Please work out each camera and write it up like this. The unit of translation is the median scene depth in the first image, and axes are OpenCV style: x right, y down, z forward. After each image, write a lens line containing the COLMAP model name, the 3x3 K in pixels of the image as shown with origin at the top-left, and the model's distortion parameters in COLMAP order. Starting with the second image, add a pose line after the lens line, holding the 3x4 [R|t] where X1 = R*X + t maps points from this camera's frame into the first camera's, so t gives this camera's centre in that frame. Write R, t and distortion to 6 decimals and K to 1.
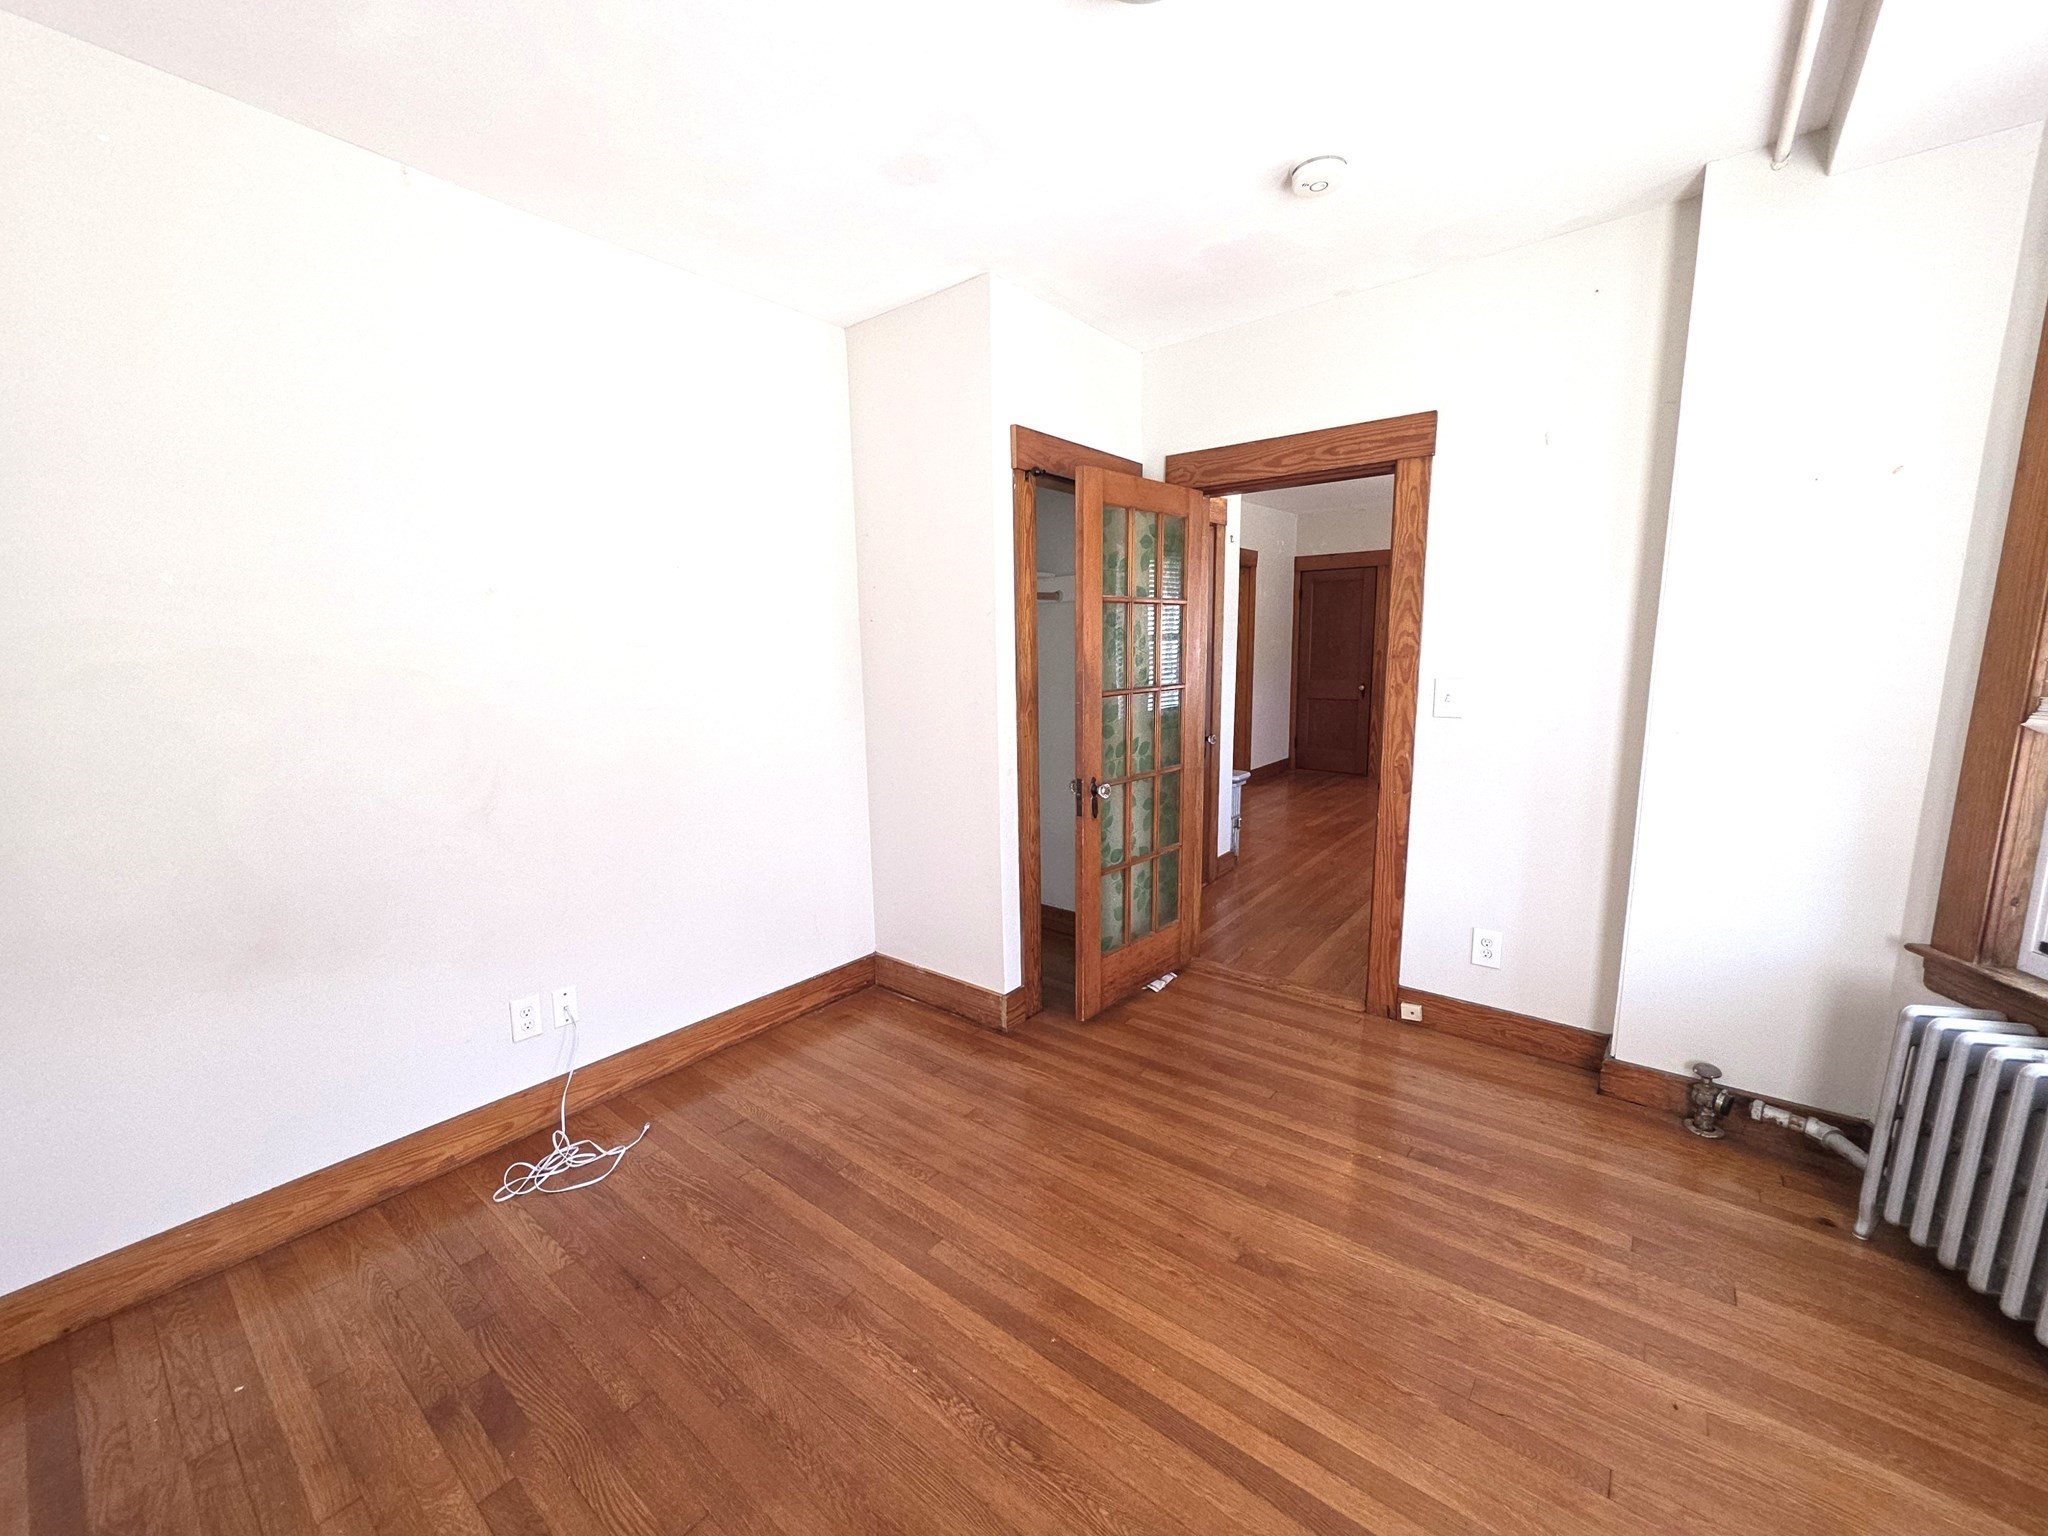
lens RADIAL K [[819.4, 0, 1024.0], [0, 819.4, 768.0], [0, 0, 1]] dist [0.001944, 0.000189]
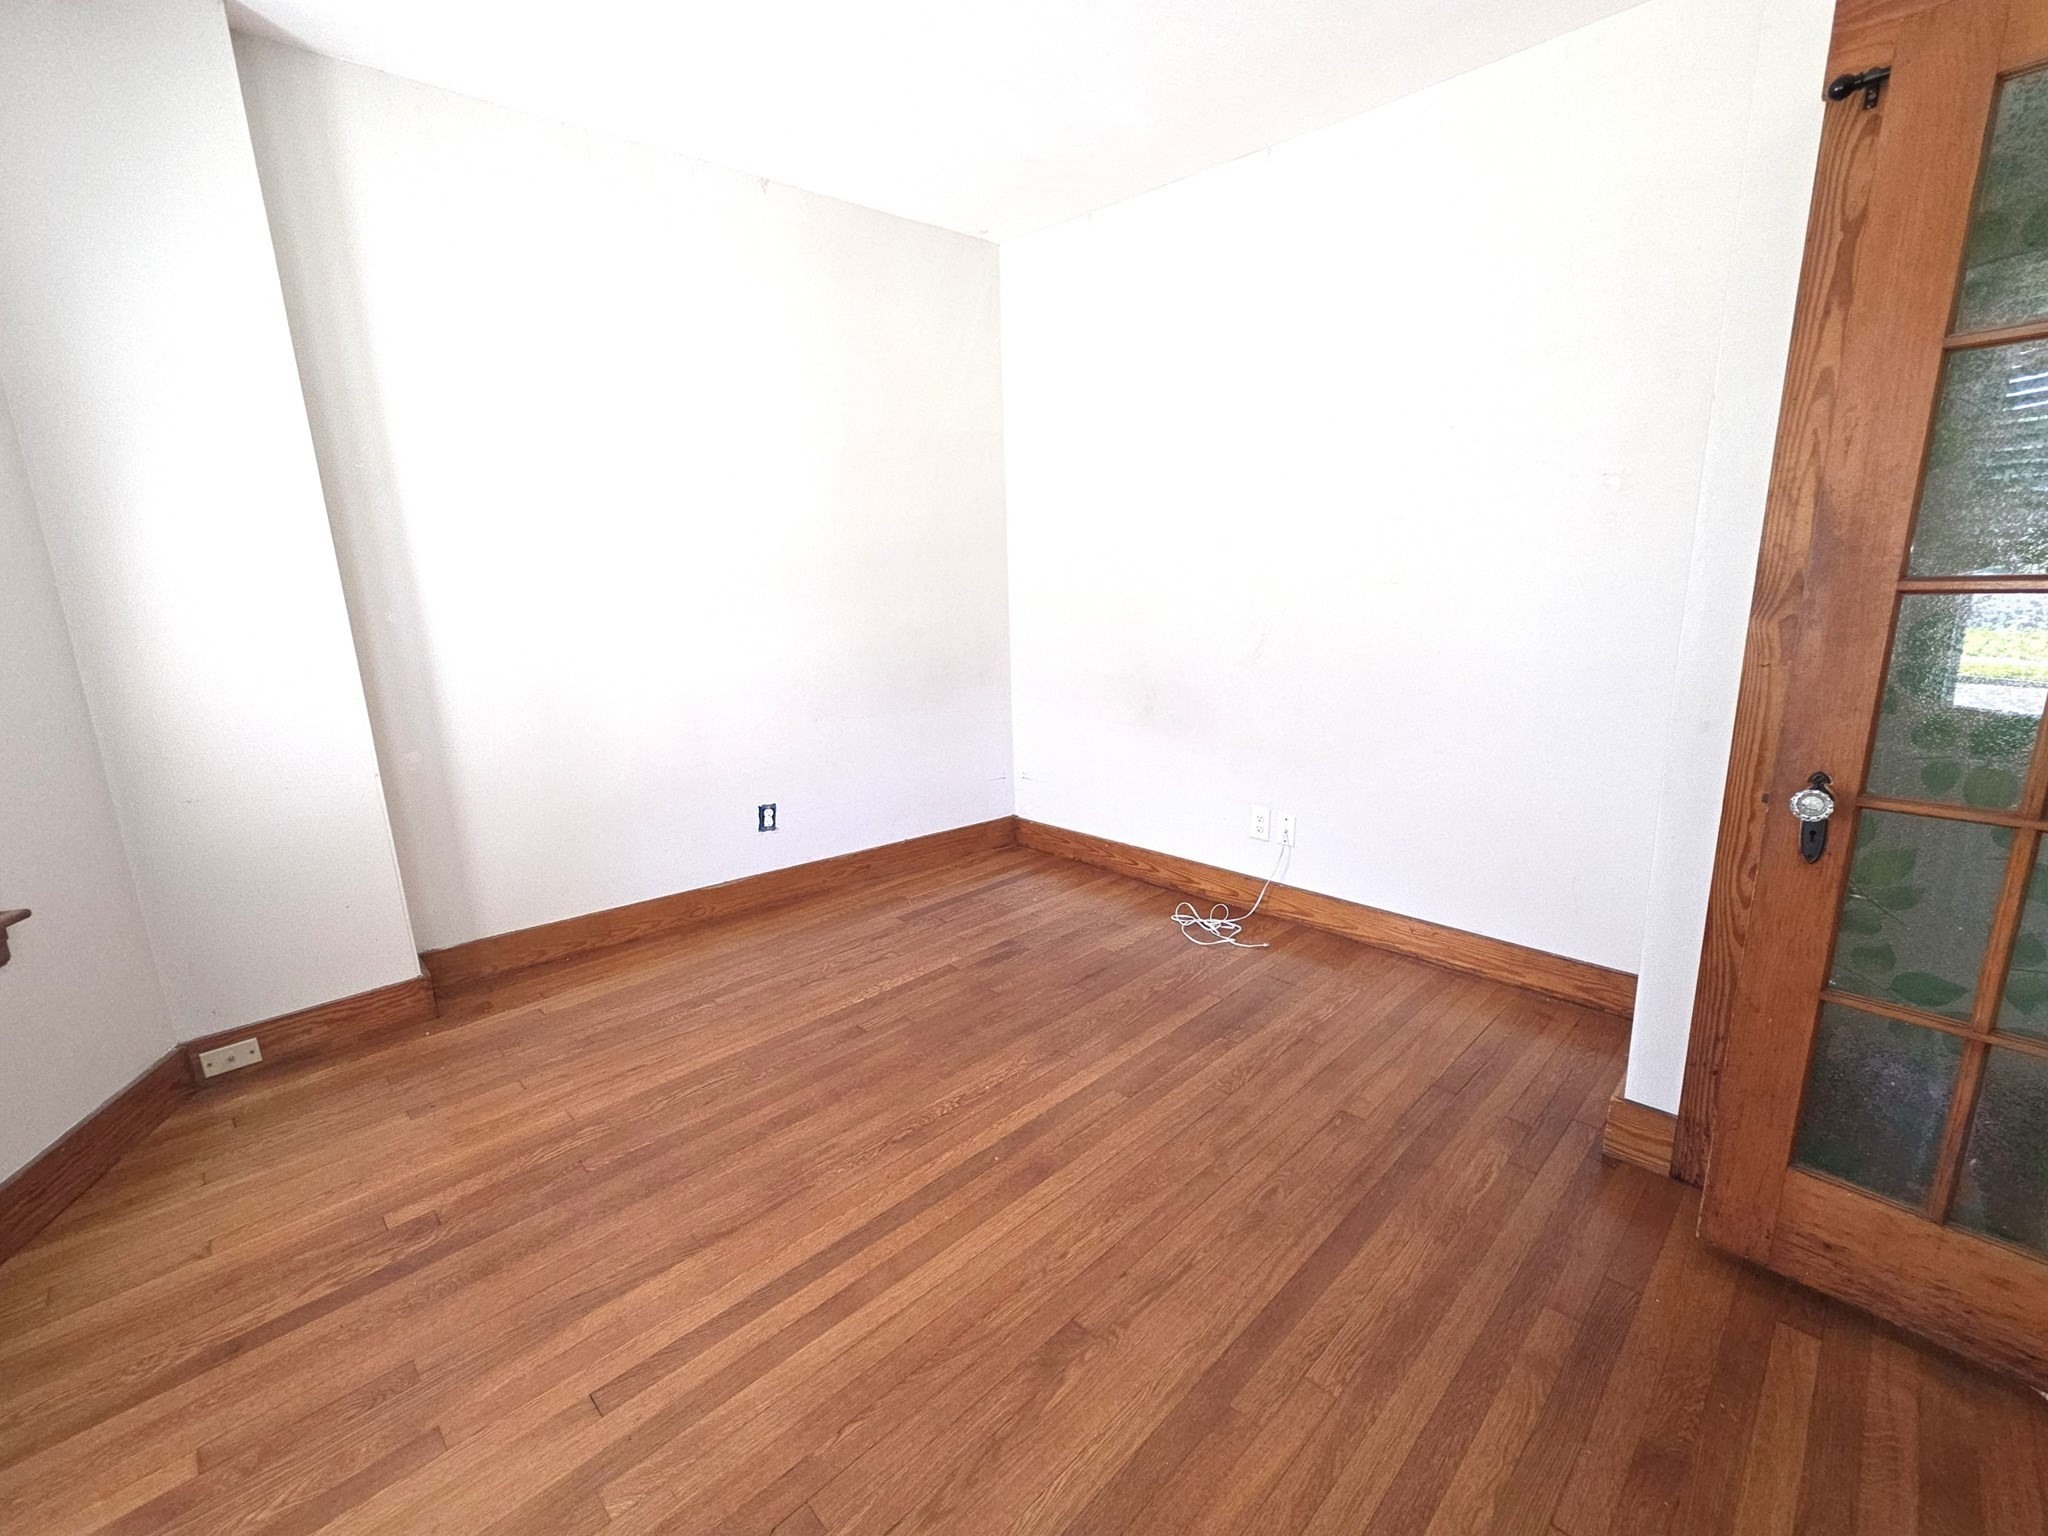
lens RADIAL K [[870.3, 0, 1024.0], [0, 870.3, 768.0], [0, 0, 1]] dist [-0.000776, -0.000122]
pose [[-0.116310, 0.230741, -0.966038, 0.920528], [-0.130152, 0.960712, 0.245139, -0.077964], [0.984648, 0.154244, -0.081709, 0.941585]]
